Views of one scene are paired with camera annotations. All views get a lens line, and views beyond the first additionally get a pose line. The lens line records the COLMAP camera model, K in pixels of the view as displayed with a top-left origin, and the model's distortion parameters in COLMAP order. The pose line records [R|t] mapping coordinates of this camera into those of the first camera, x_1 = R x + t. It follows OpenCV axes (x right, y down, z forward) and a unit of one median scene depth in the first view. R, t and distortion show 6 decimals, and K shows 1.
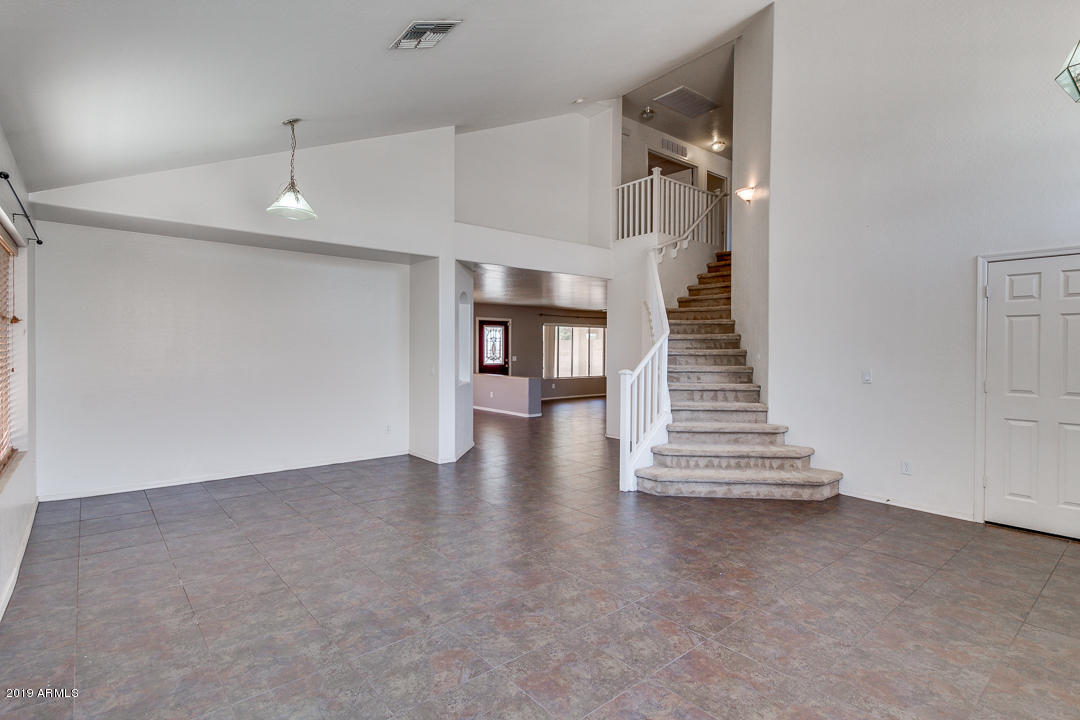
lens RADIAL K [[531.7, 0, 544.1], [0, 531.7, 354.8], [0, 0, 1]] dist [0.030868, -0.008289]
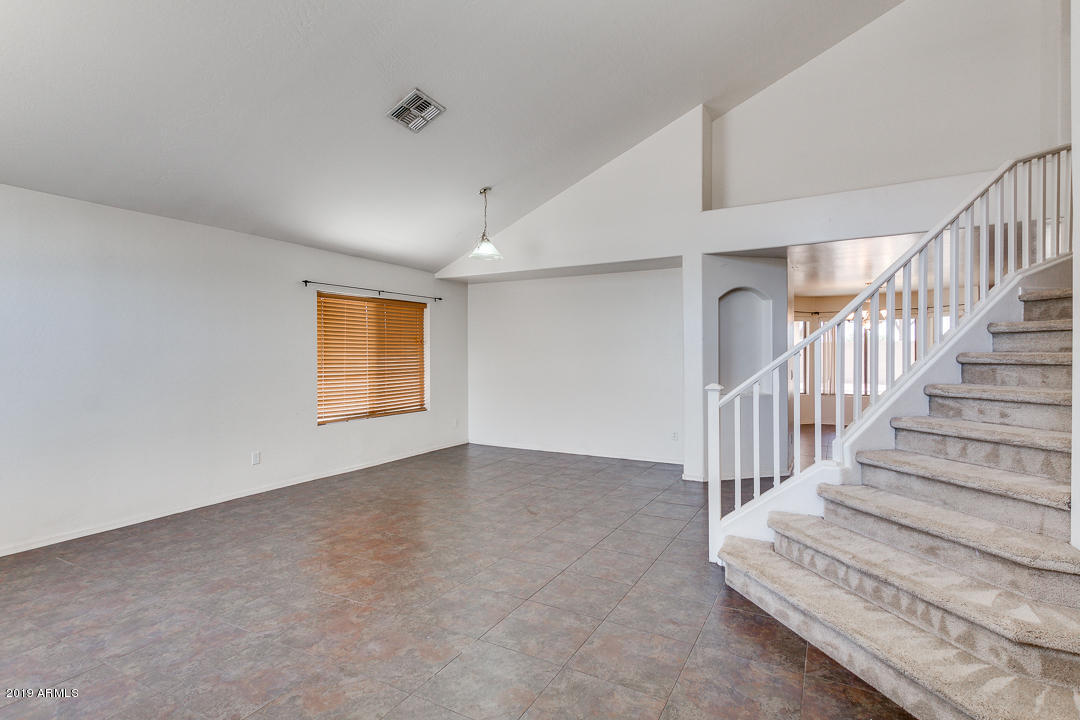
lens RADIAL K [[531.7, 0, 550.7], [0, 531.7, 361.8], [0, 0, 1]] dist [0.030868, -0.008289]
pose [[0.355789, 0.006101, -0.934546, 0.859464], [-0.006875, 0.999969, 0.003911, -0.001951], [0.934541, 0.005033, 0.355820, 0.672810]]
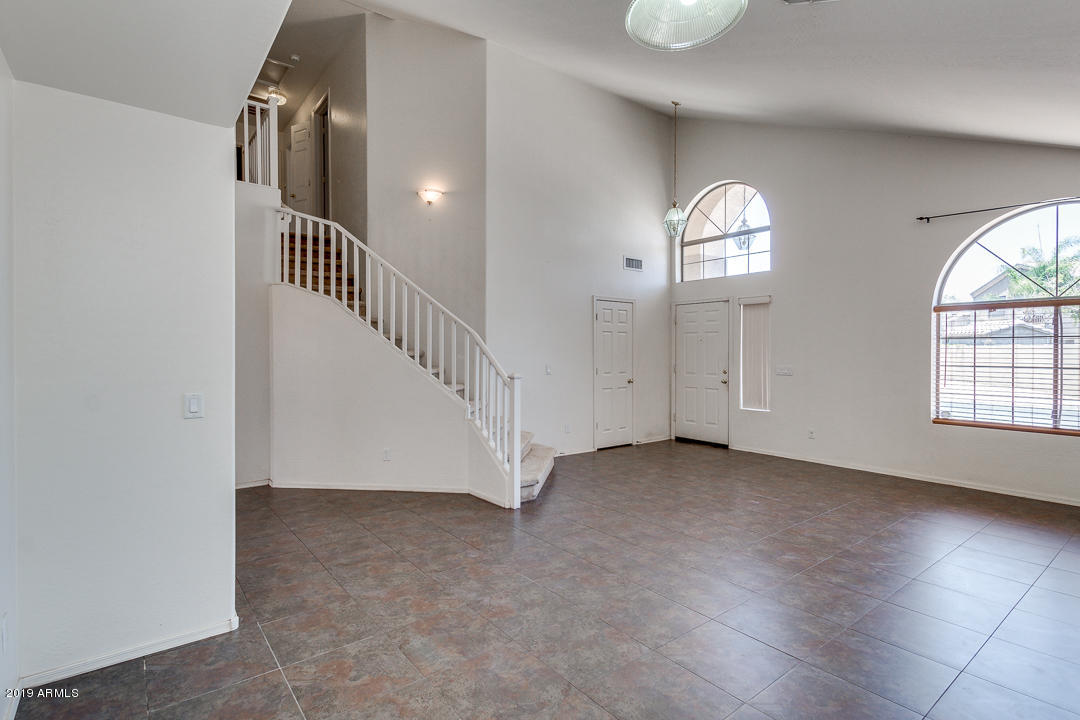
lens RADIAL K [[531.7, 0, 546.7], [0, 531.7, 354.2], [0, 0, 1]] dist [0.030868, -0.008289]
pose [[0.037504, -0.011975, 0.999225, -0.886596], [0.013482, 0.999843, 0.011476, -0.016815], [-0.999206, 0.013041, 0.037660, 1.093920]]
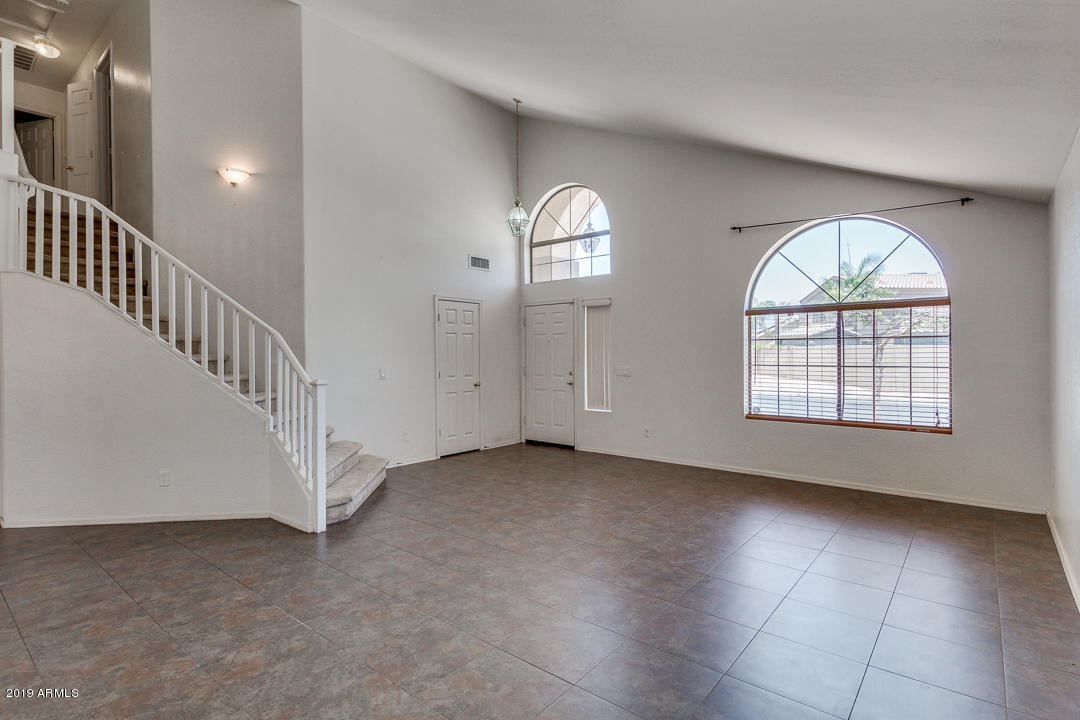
lens RADIAL K [[531.7, 0, 542.6], [0, 531.7, 354.1], [0, 0, 1]] dist [0.030868, -0.008289]
pose [[-0.173942, -0.007263, 0.984729, -0.825962], [0.018021, 0.999782, 0.010557, -0.014449], [-0.984591, 0.019583, -0.173773, 0.969901]]
